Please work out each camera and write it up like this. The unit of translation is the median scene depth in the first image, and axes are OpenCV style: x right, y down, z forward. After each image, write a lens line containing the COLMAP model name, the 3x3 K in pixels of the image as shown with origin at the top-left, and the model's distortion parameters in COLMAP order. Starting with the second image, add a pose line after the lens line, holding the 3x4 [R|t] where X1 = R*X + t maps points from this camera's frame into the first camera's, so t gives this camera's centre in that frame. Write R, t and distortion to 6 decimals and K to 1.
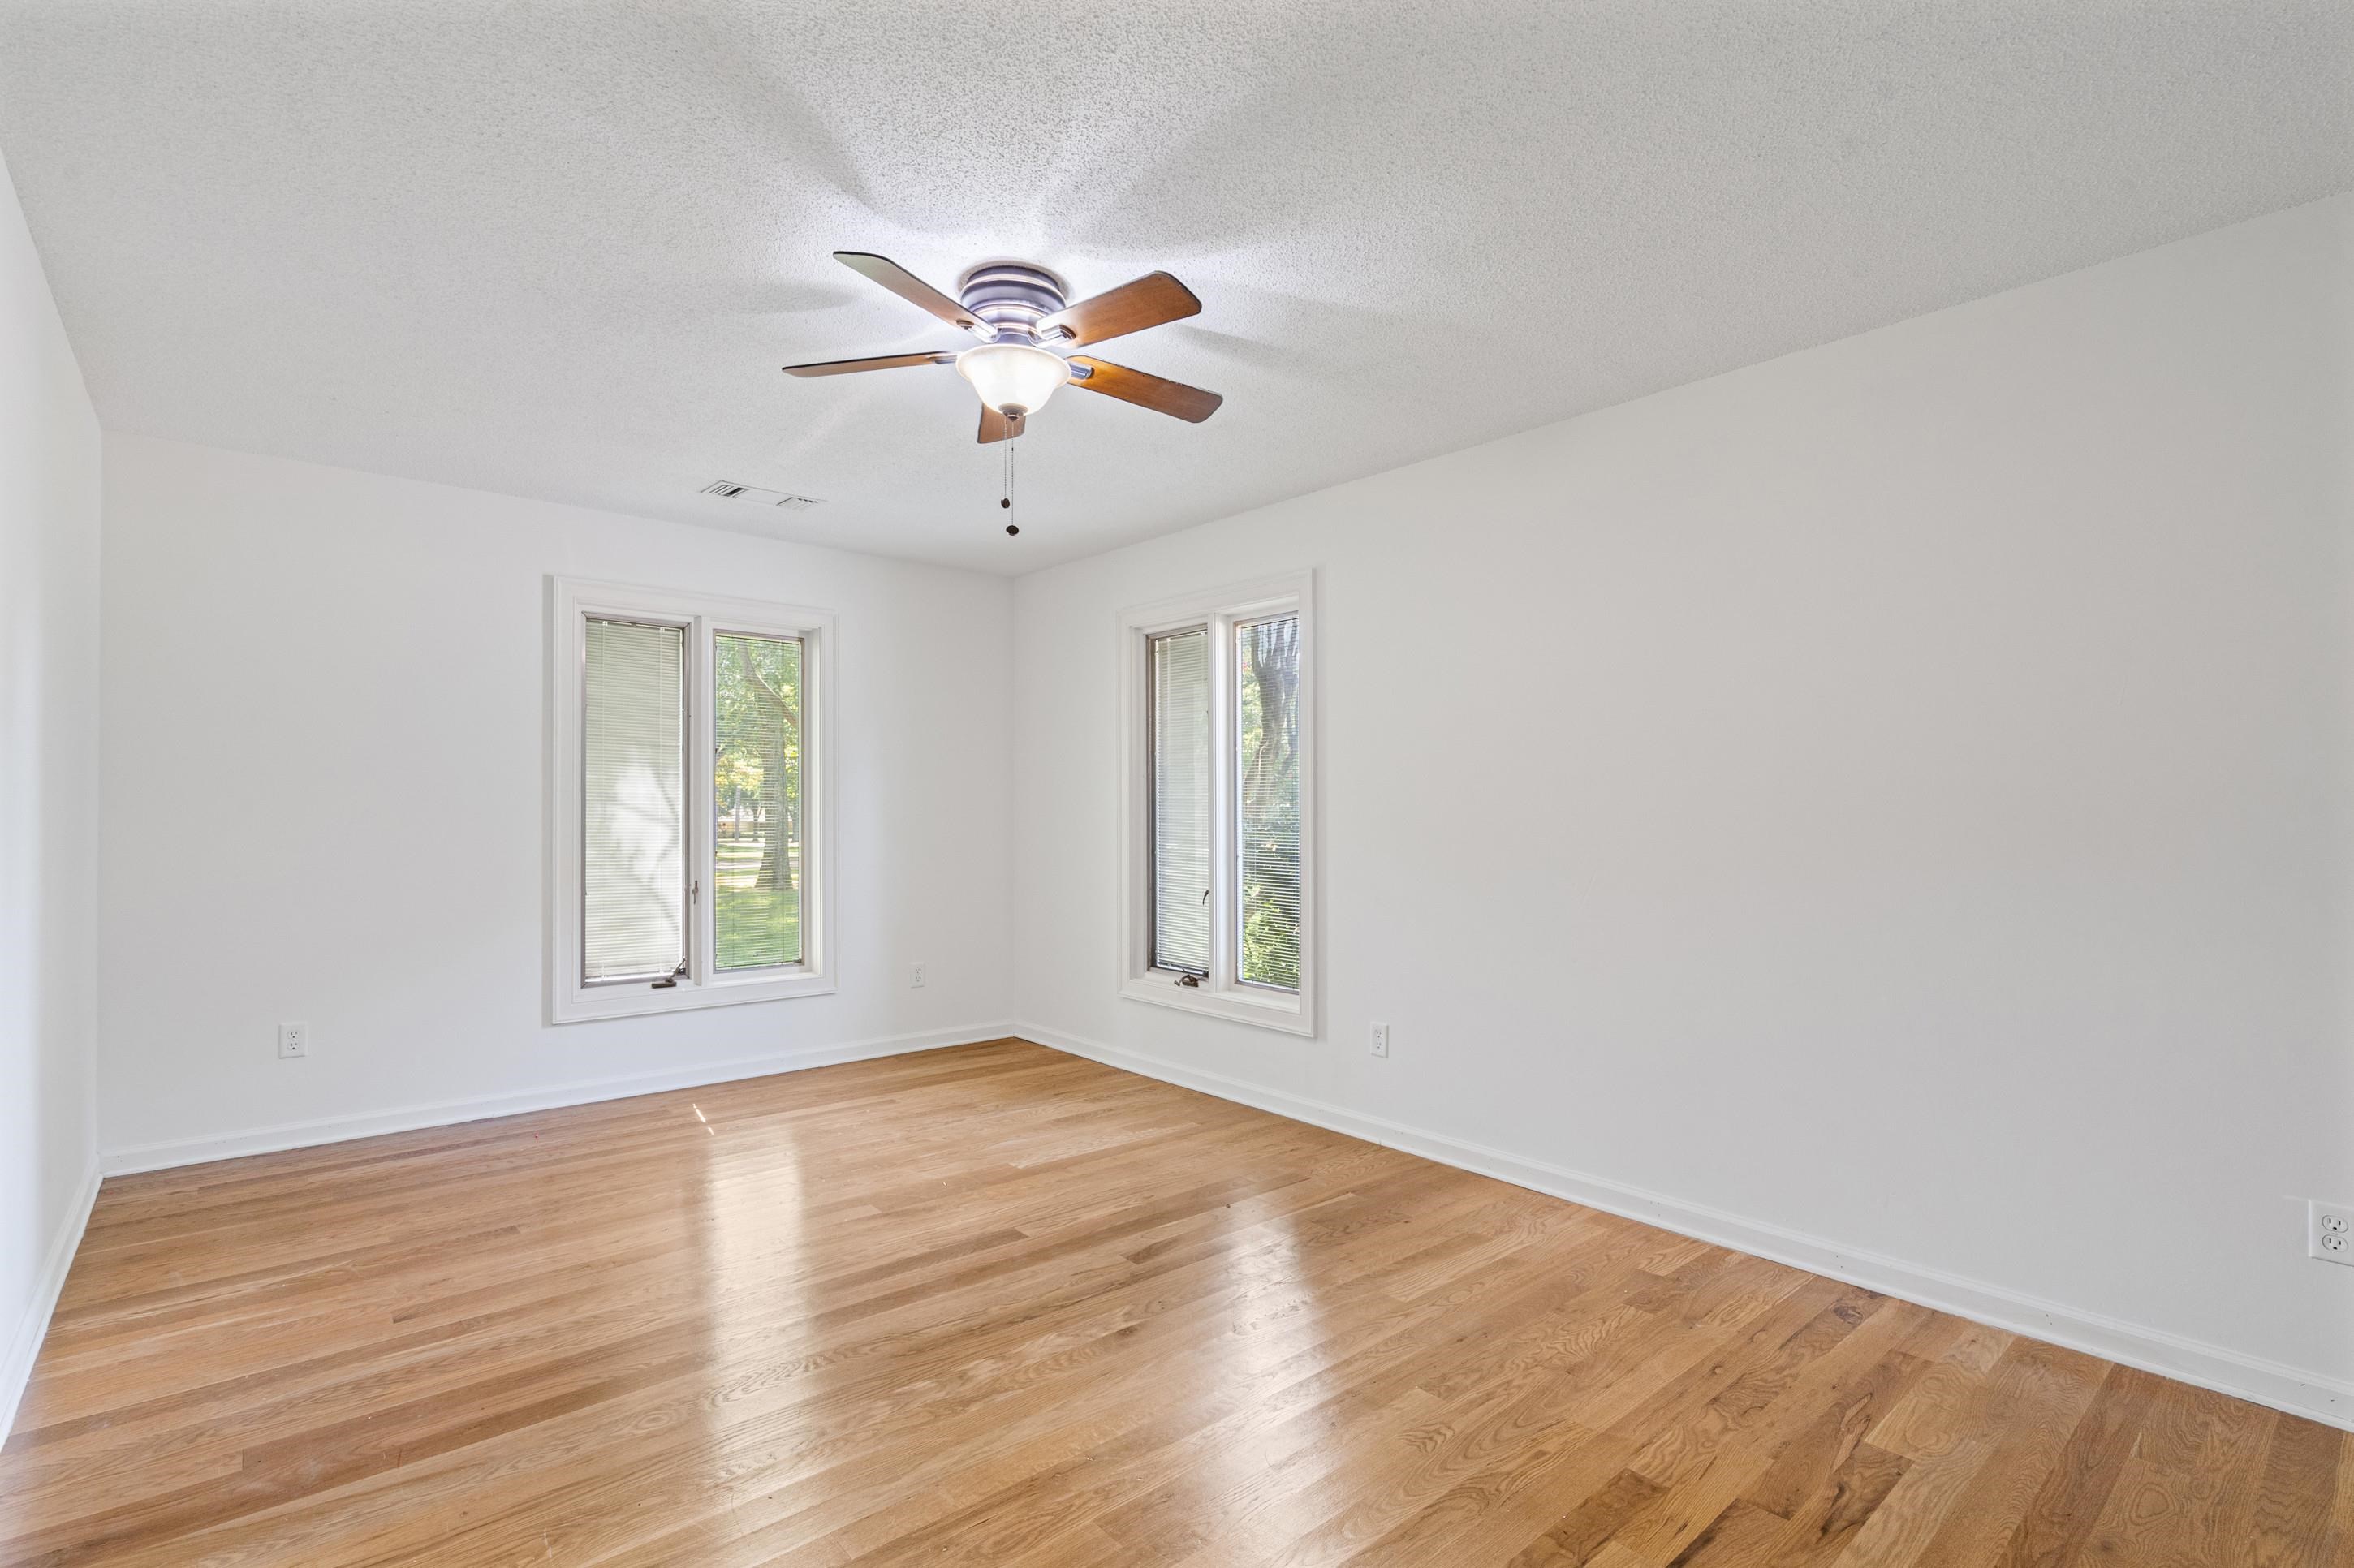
lens RADIAL K [[1077.0, 0, 1151.1], [0, 1077.0, 786.5], [0, 0, 1]] dist [-0.001130, 0.000490]
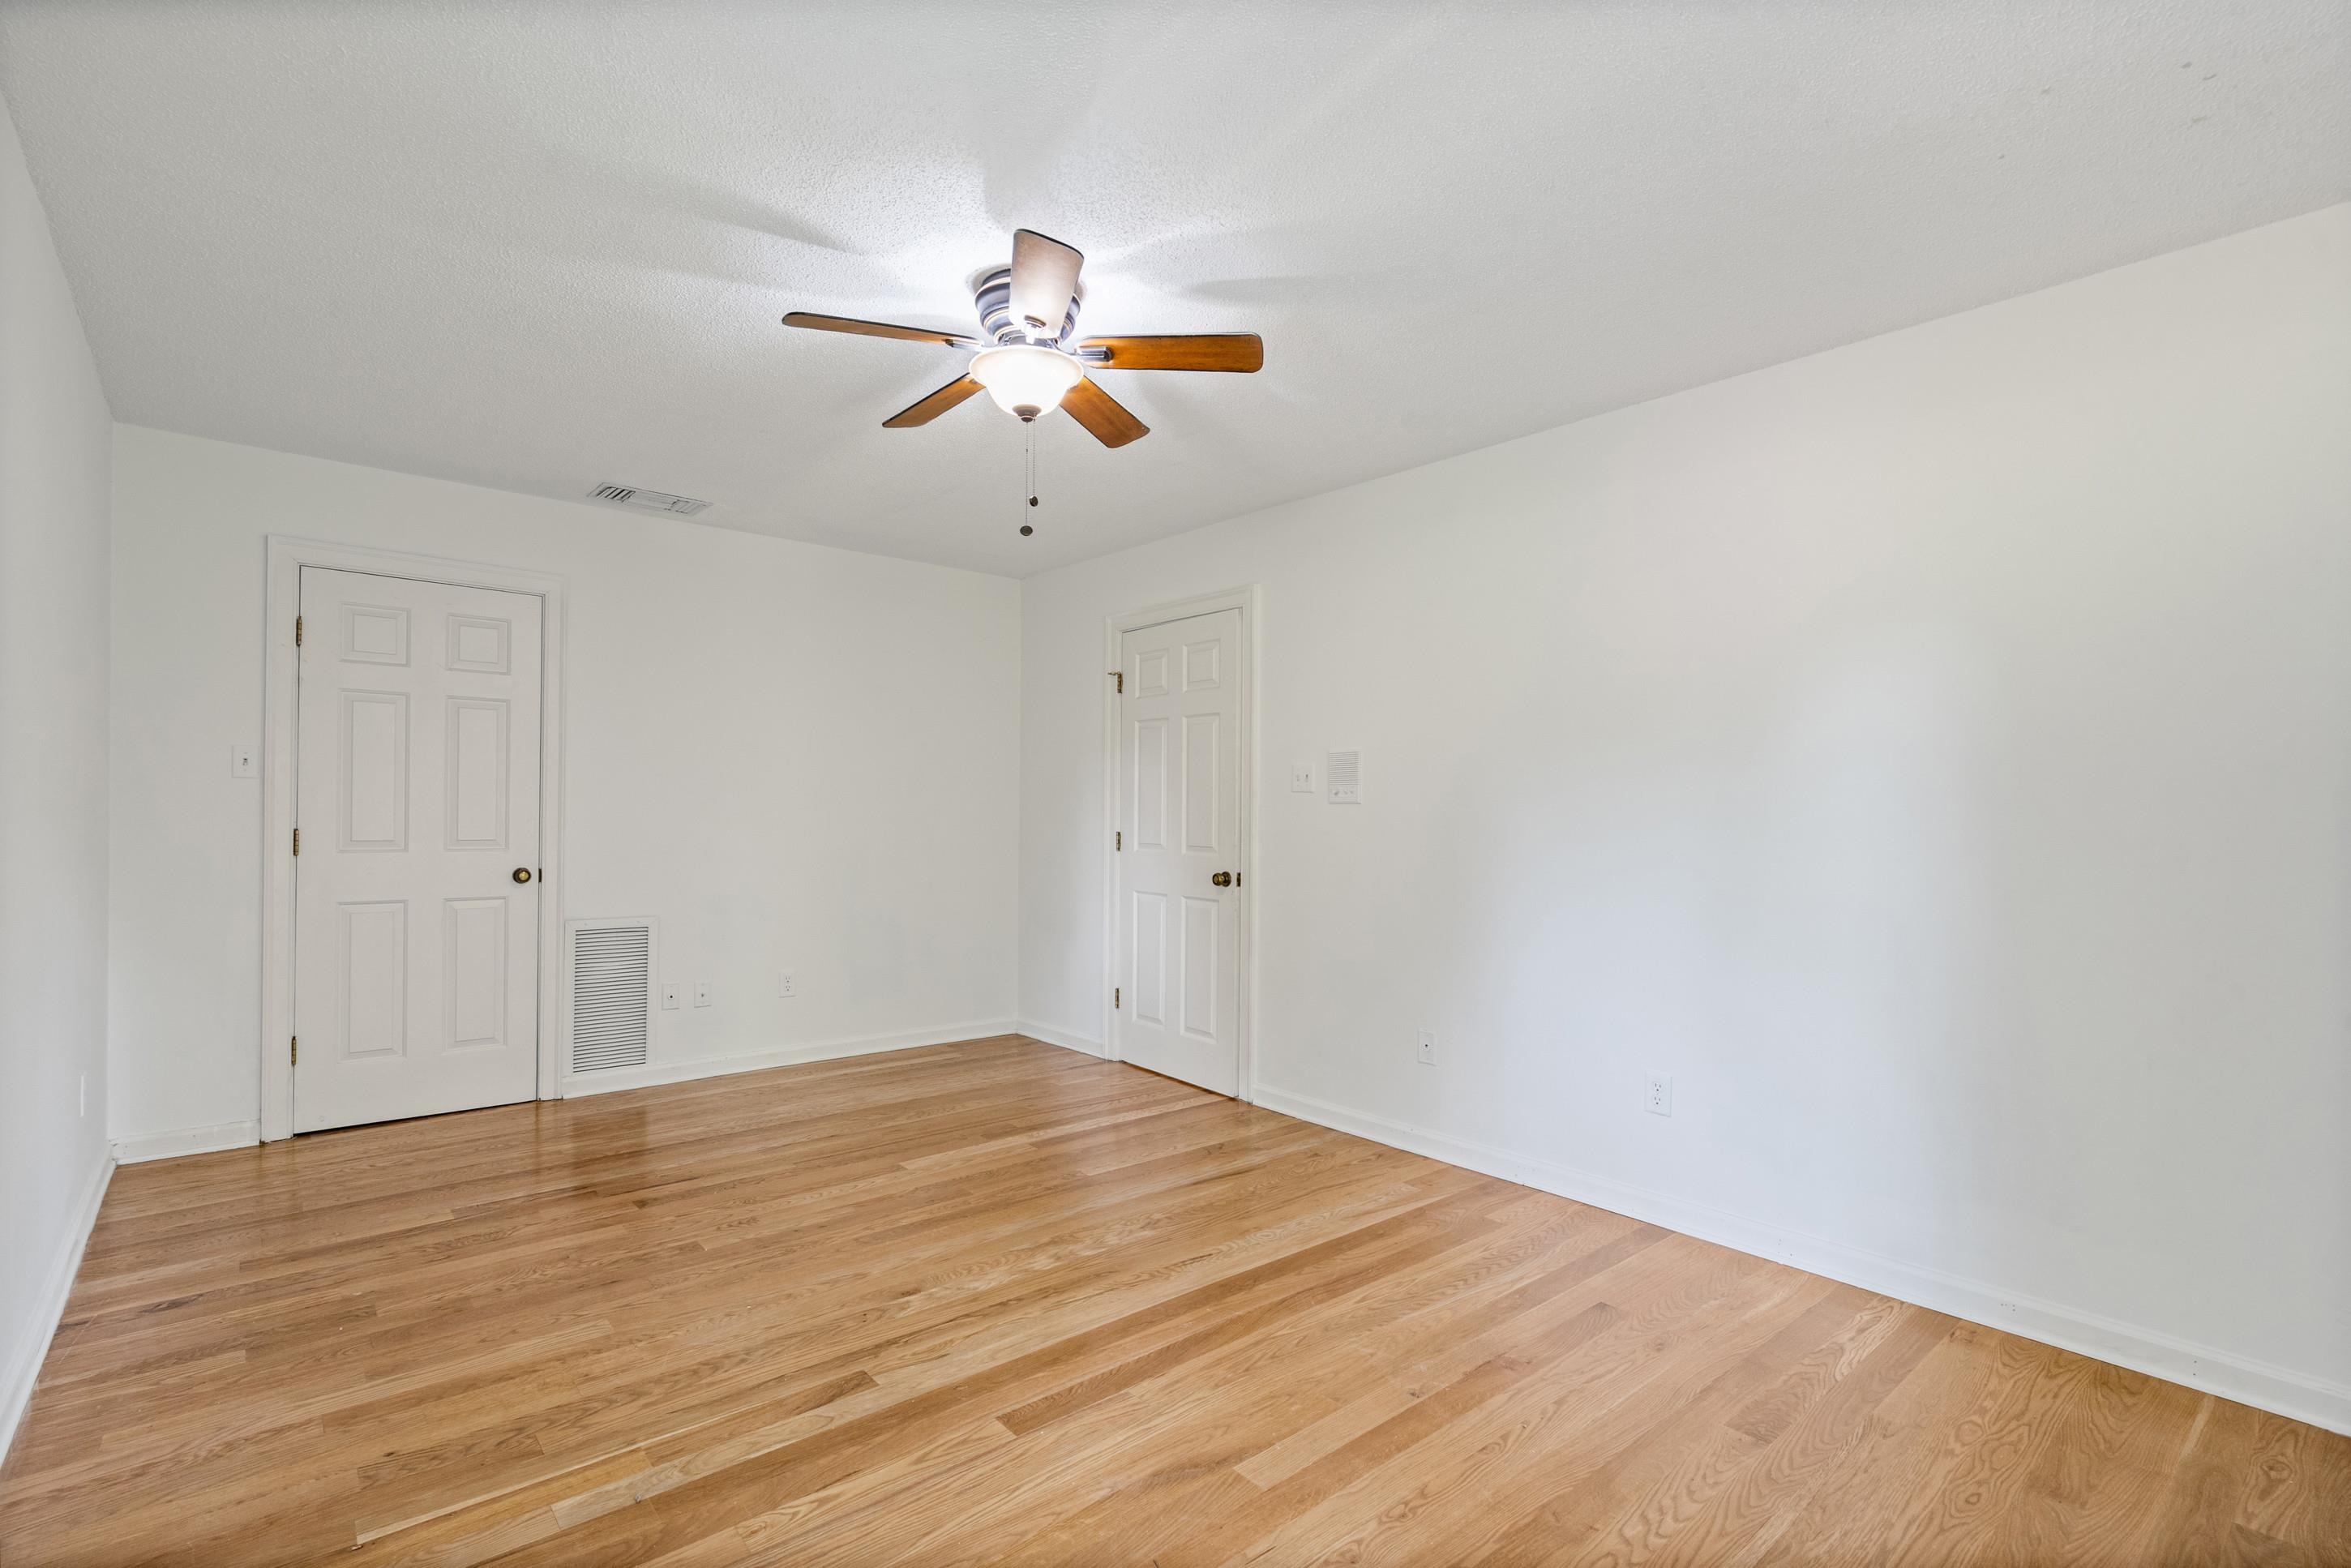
lens RADIAL K [[1075.7, 0, 1149.6], [0, 1075.7, 786.5], [0, 0, 1]] dist [-0.001130, 0.000490]
pose [[-0.999844, -0.017066, 0.004564, -0.248246], [-0.017282, 0.998465, -0.052624, 0.053726], [-0.003659, -0.052695, -0.998604, 2.034742]]
